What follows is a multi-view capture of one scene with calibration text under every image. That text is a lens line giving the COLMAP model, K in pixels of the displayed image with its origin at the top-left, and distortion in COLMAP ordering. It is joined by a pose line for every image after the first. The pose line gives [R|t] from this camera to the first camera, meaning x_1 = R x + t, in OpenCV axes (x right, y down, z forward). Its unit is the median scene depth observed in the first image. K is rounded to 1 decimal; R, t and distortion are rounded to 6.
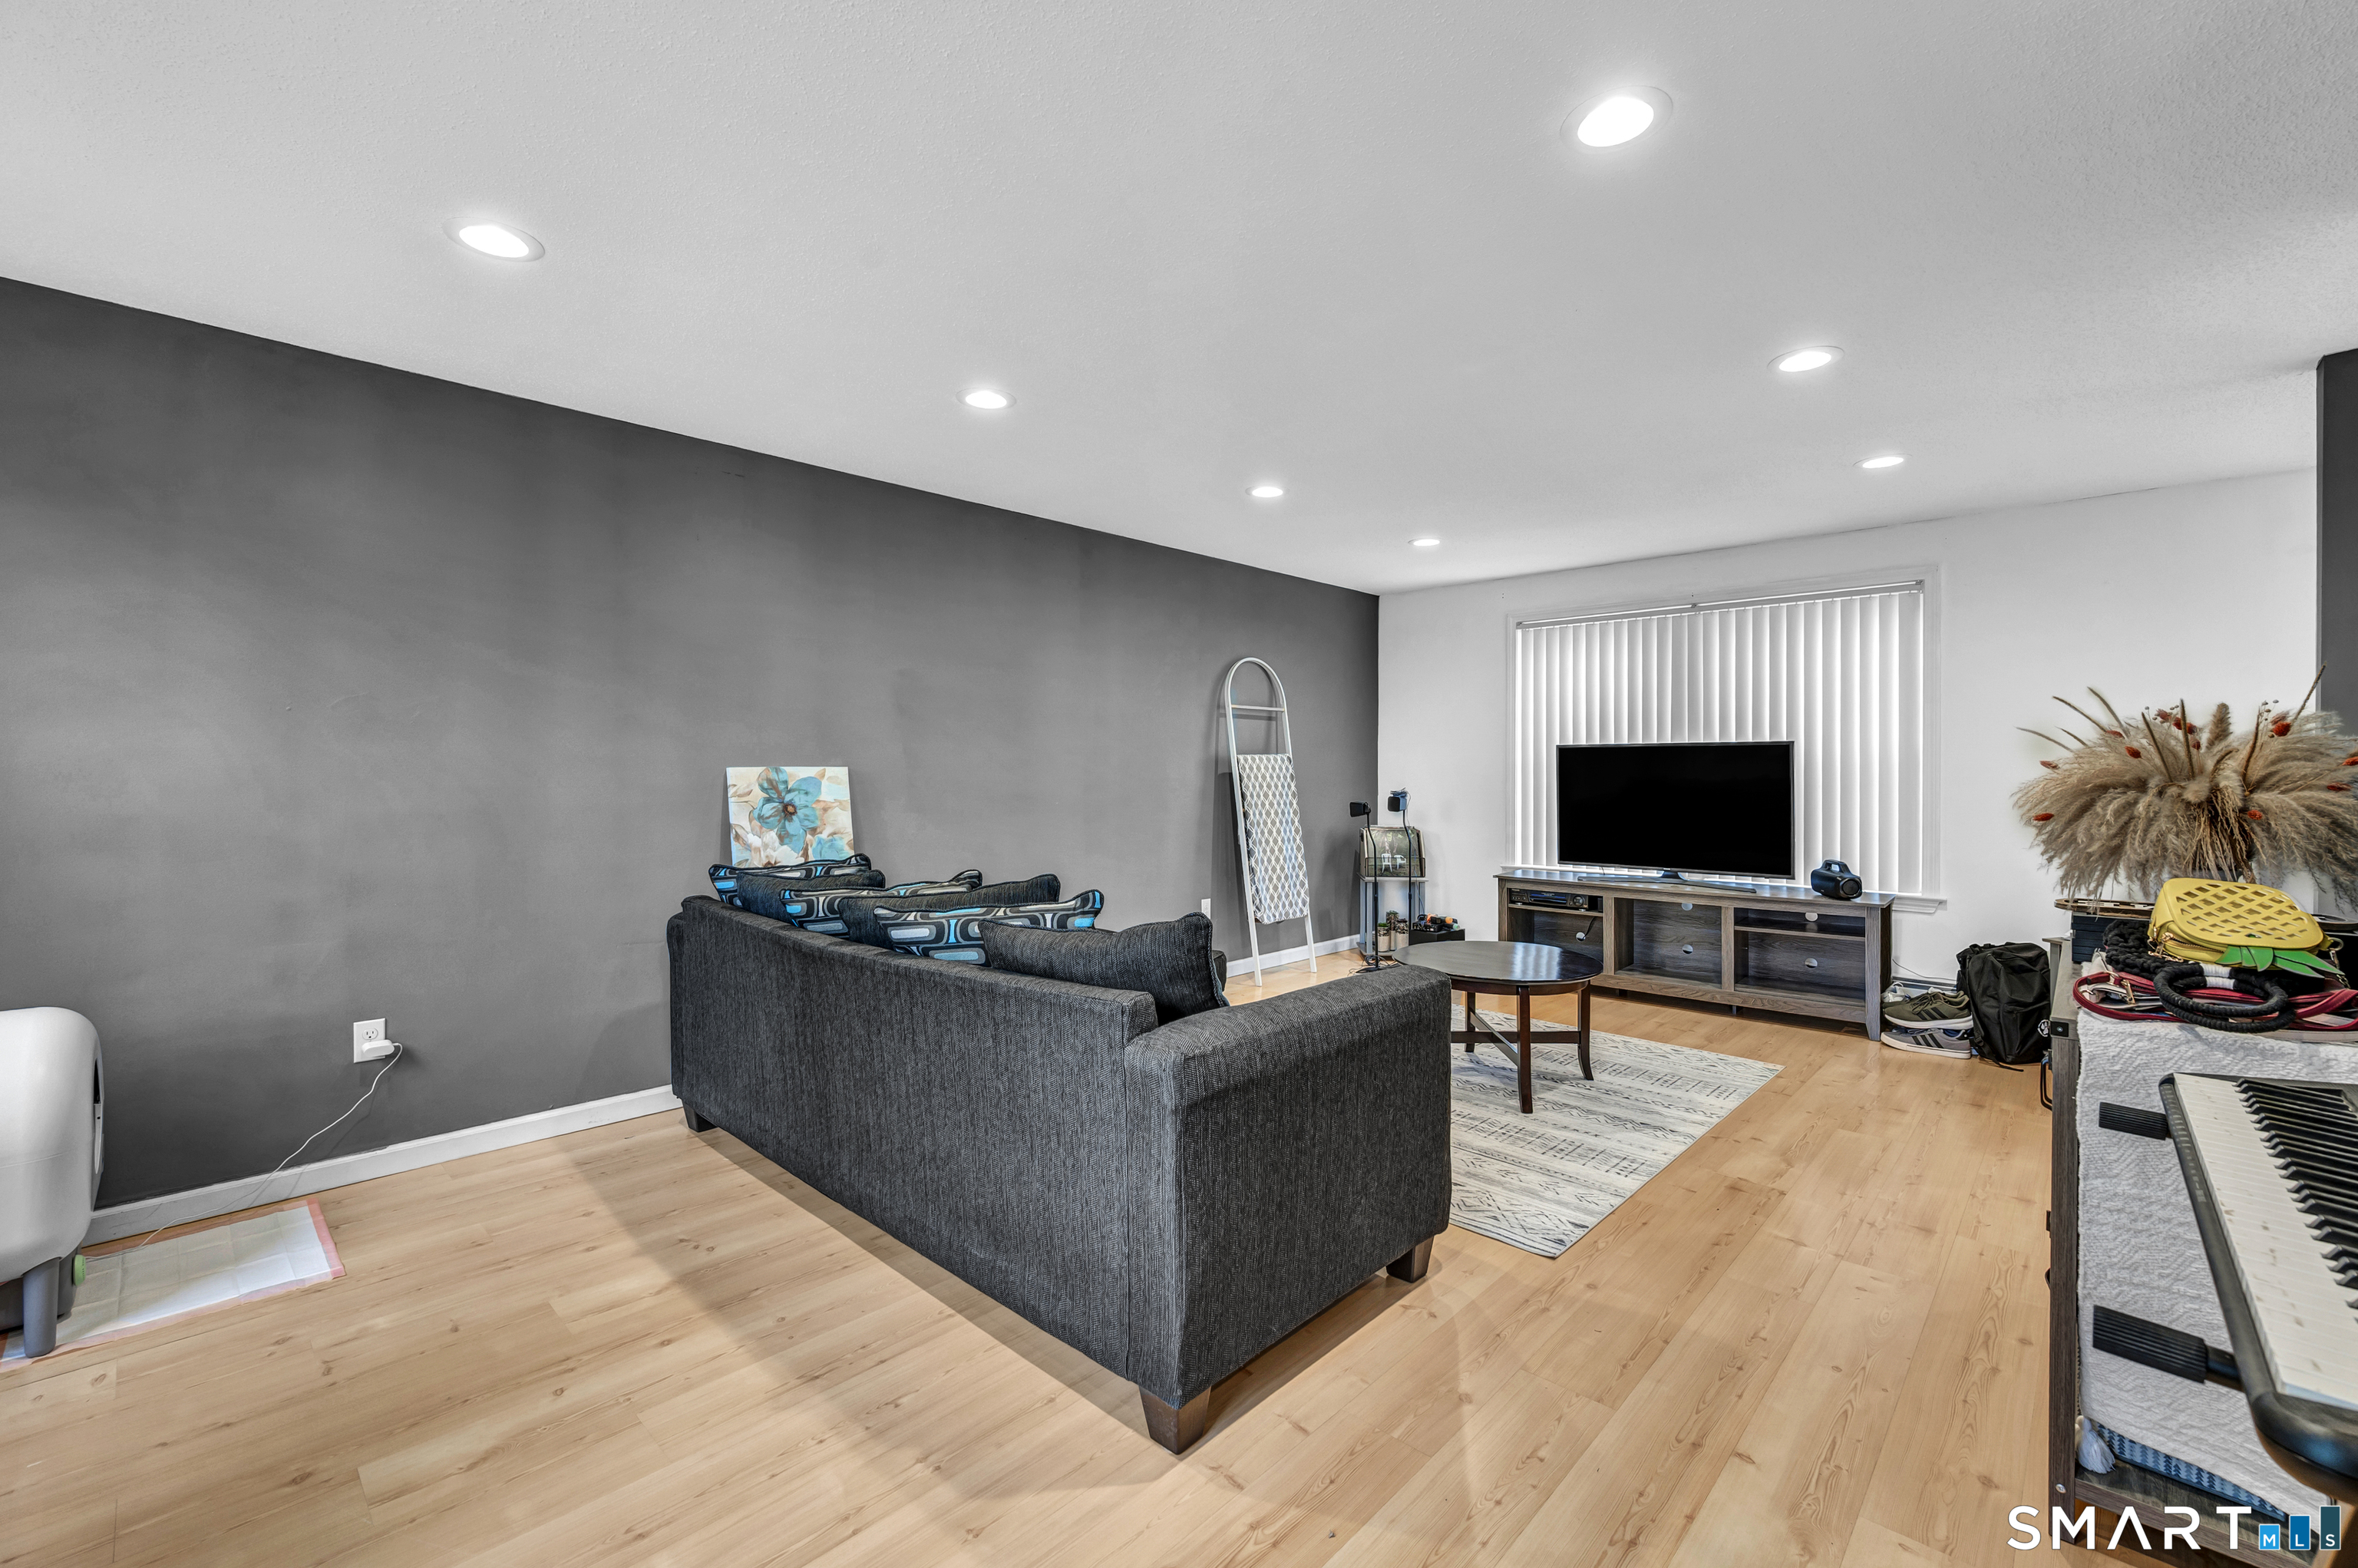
lens RADIAL K [[976.1, 0, 1193.7], [0, 976.1, 777.9], [0, 0, 1]] dist [-0.000759, 0.000067]
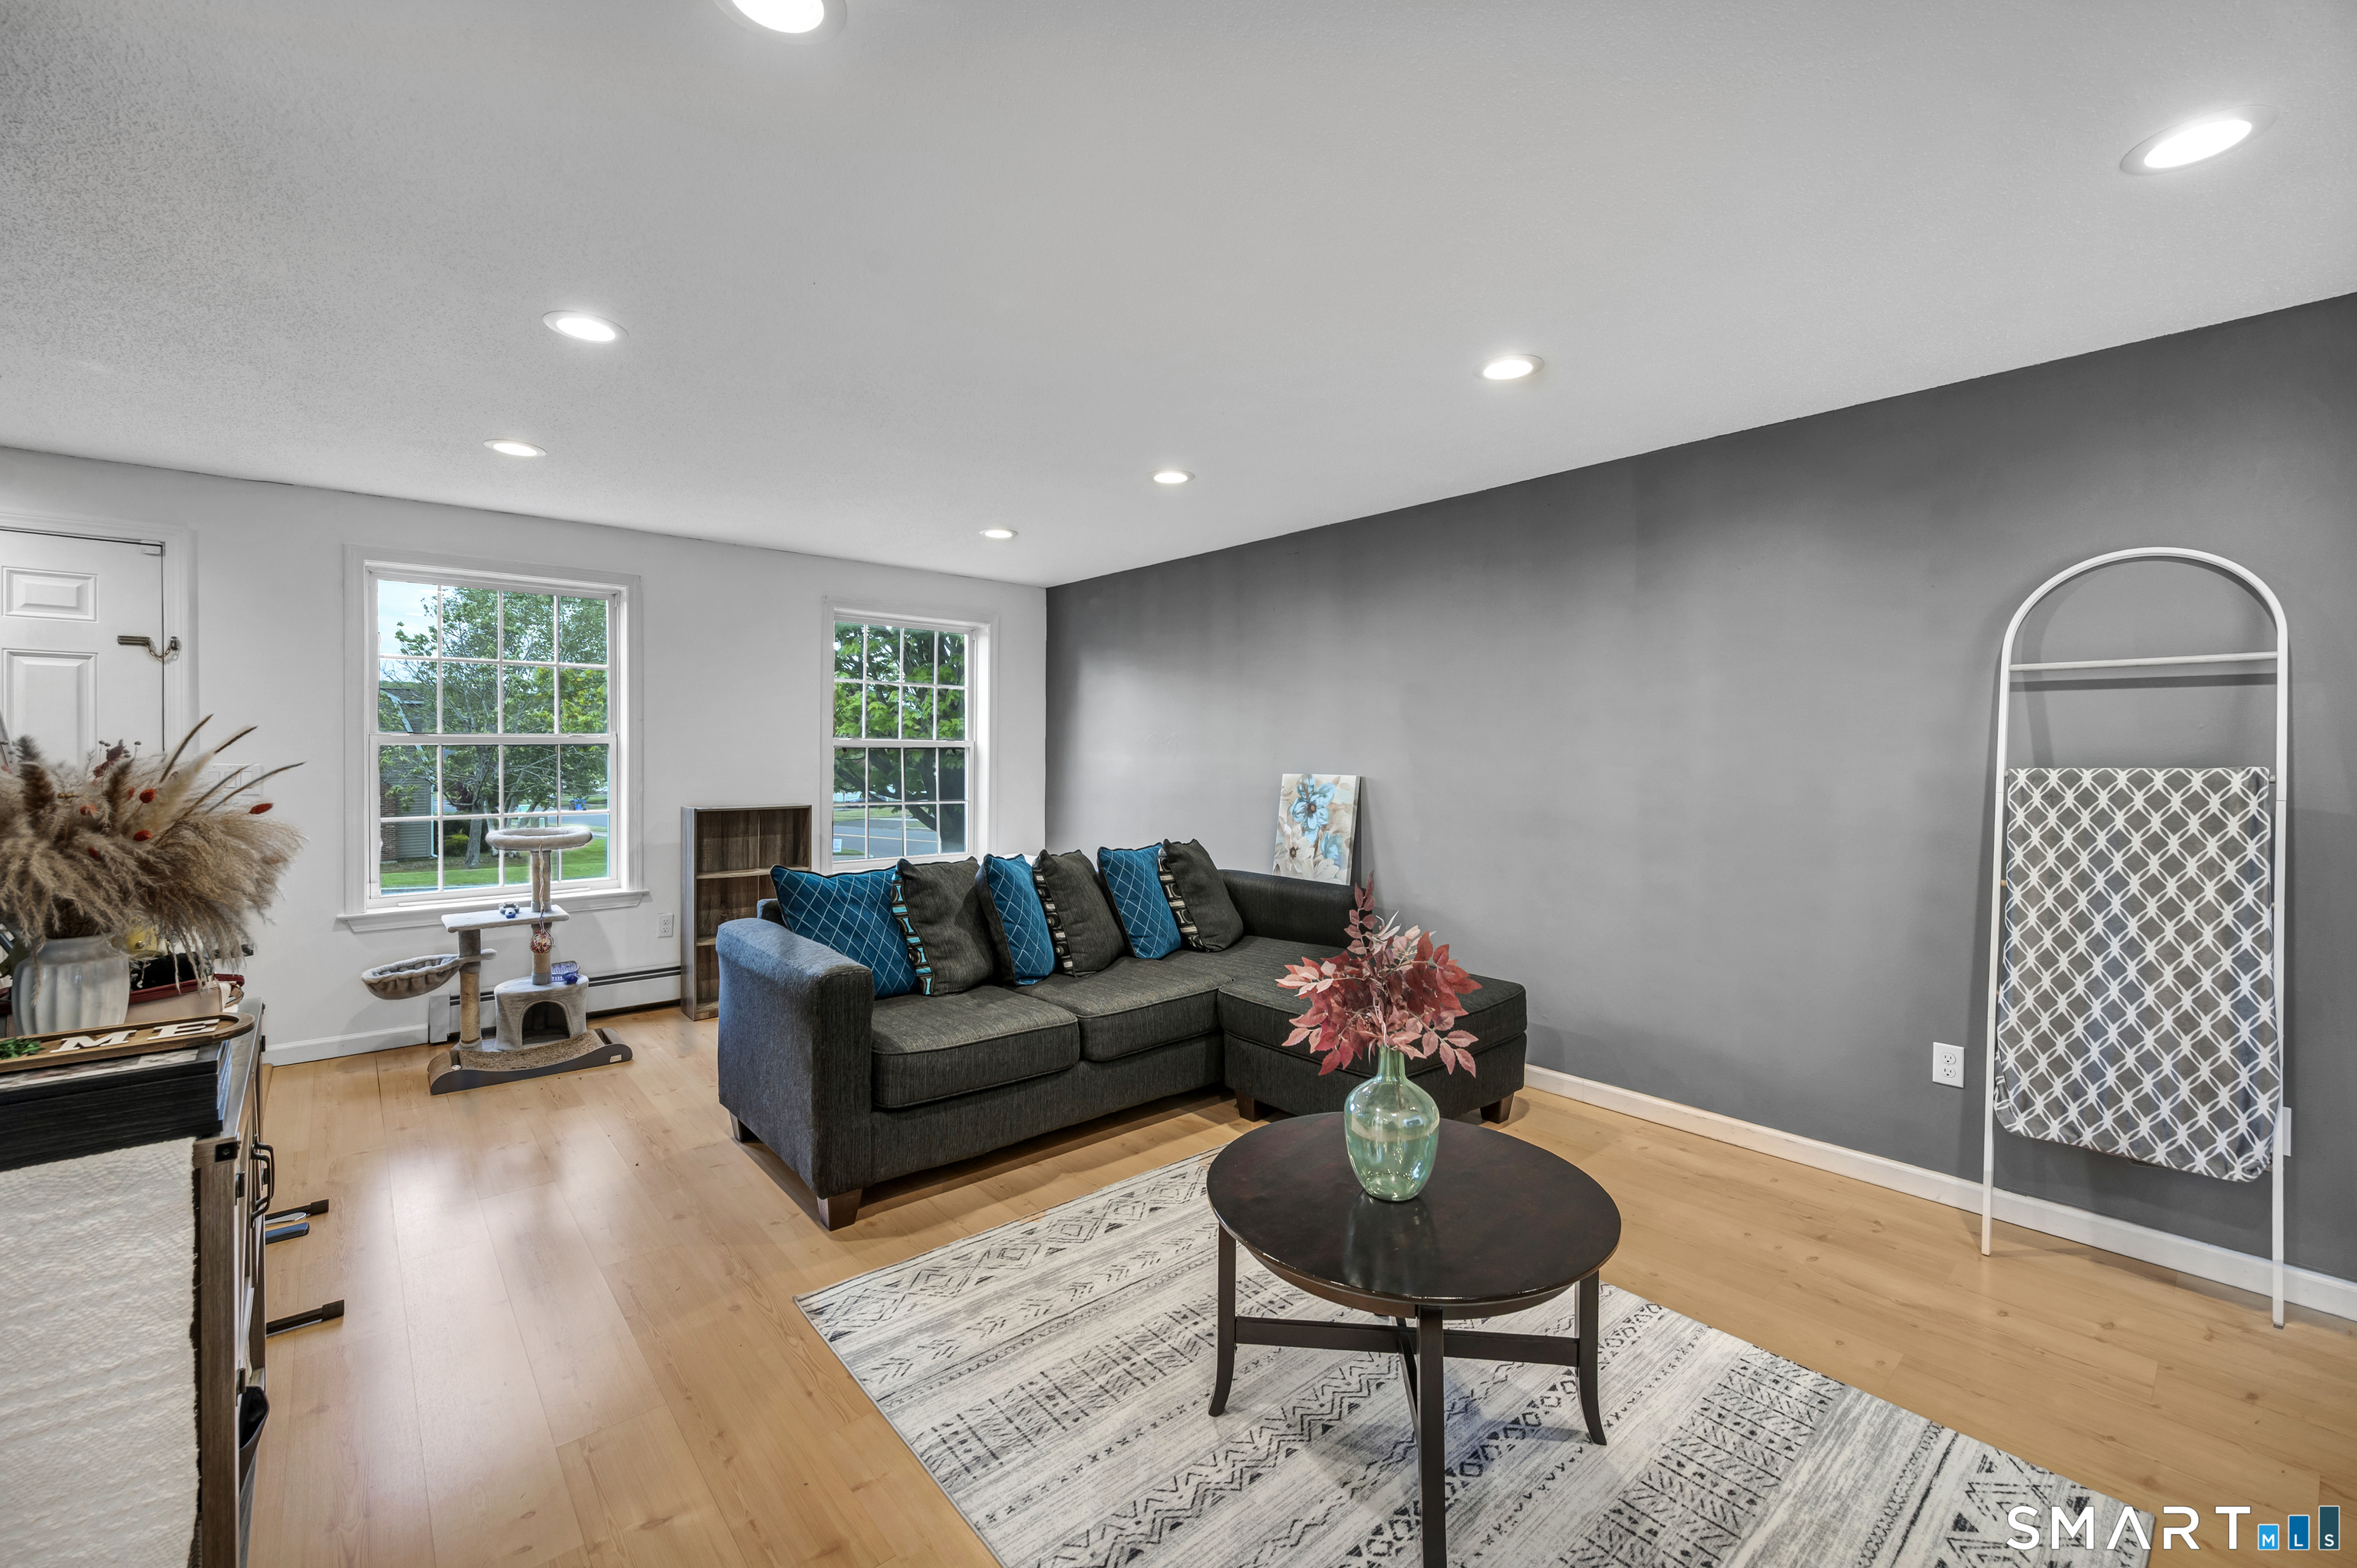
lens RADIAL K [[975.6, 0, 1192.5], [0, 975.6, 766.7], [0, 0, 1]] dist [-0.000759, 0.000067]
pose [[-0.093302, 0.011627, -0.995570, 1.056456], [-0.018052, 0.999748, 0.013367, -0.043493], [0.995474, 0.019219, -0.093069, 1.209877]]
